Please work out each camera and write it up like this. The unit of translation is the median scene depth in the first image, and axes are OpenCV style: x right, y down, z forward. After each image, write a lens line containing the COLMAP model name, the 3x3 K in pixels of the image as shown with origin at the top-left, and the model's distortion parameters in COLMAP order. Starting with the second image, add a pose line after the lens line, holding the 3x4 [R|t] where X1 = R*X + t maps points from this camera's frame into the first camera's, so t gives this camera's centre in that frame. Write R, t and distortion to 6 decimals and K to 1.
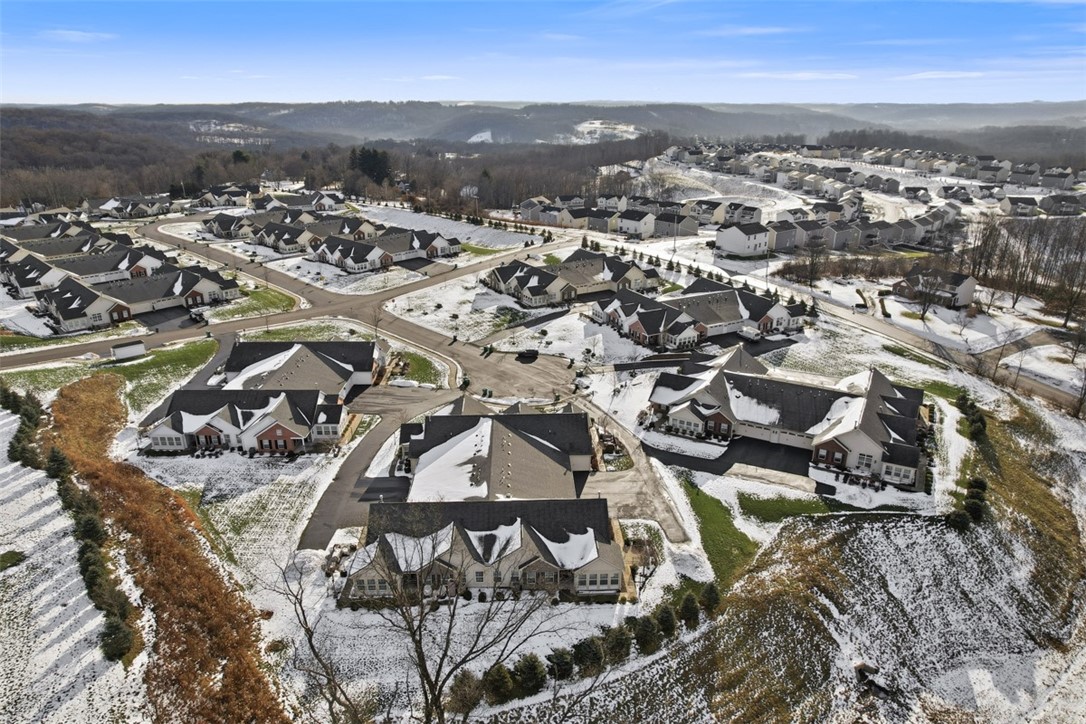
lens RADIAL K [[701.7, 0, 549.6], [0, 701.7, 367.2], [0, 0, 1]] dist [-0.082589, 0.079281]
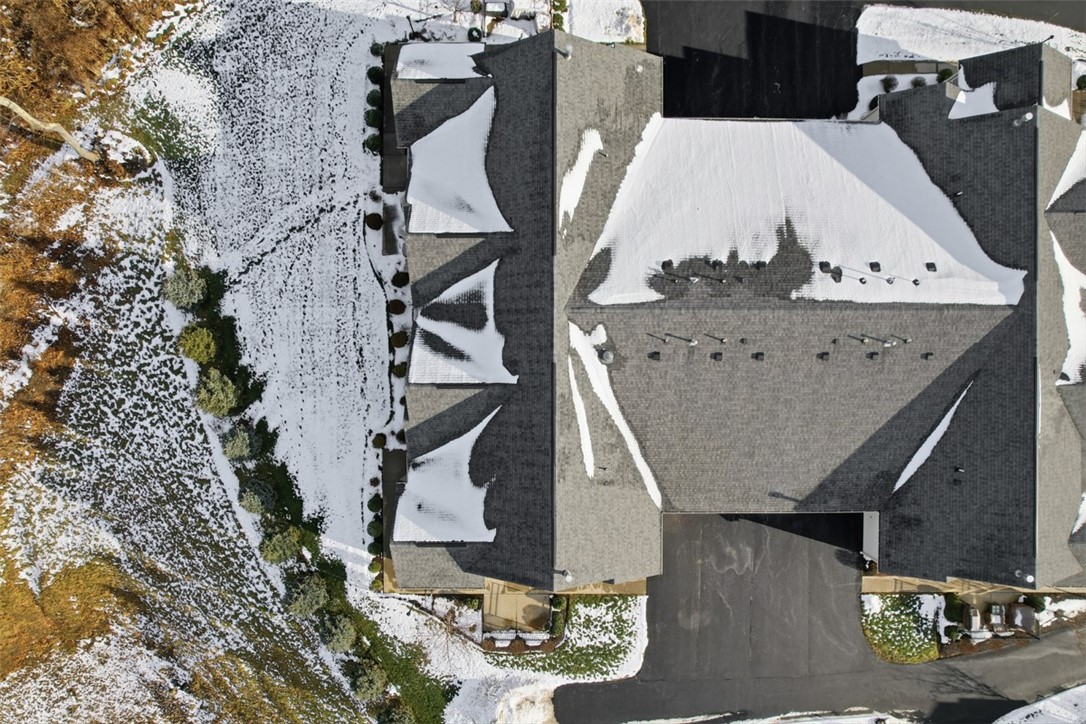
lens RADIAL K [[701.7, 0, 549.6], [0, 701.7, 367.2], [0, 0, 1]] dist [-0.082589, 0.079281]
pose [[-0.047588, 0.998827, 0.008905, -0.058617], [-0.355572, -0.025271, 0.934307, -0.208410], [0.933436, 0.041295, 0.356358, 0.890512]]
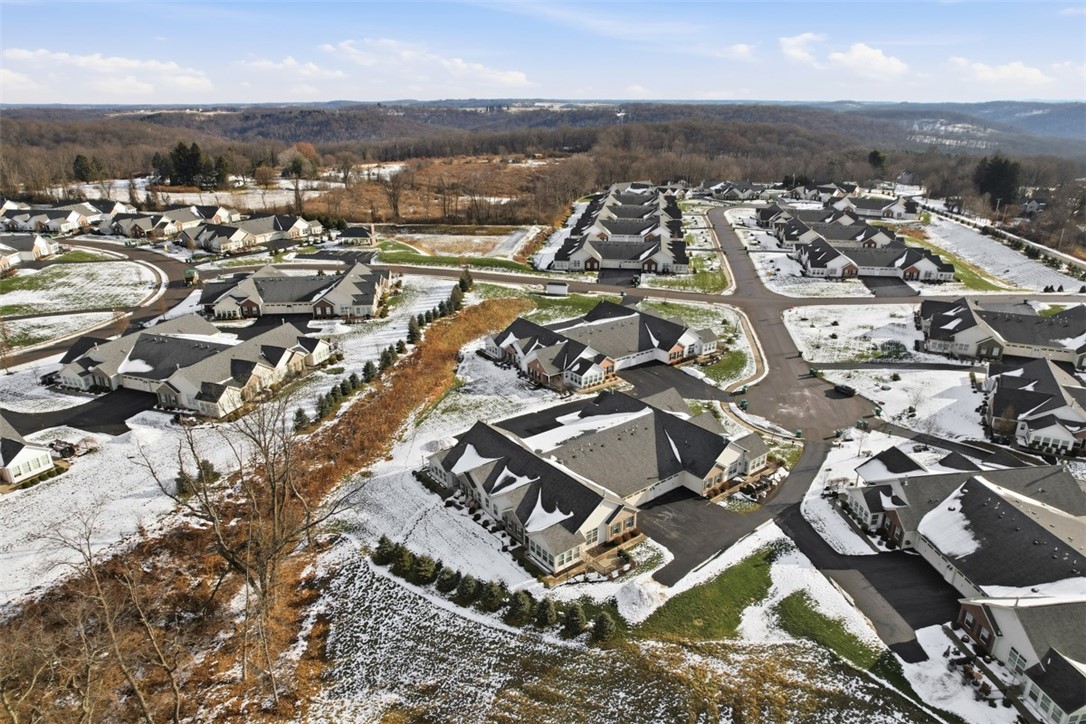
lens RADIAL K [[701.7, 0, 549.6], [0, 701.7, 367.2], [0, 0, 1]] dist [-0.082589, 0.079281]
pose [[0.584822, 0.291231, -0.757079, 0.792395], [-0.289702, 0.946762, 0.140411, -0.118819], [0.757665, 0.137211, 0.638057, 0.277641]]
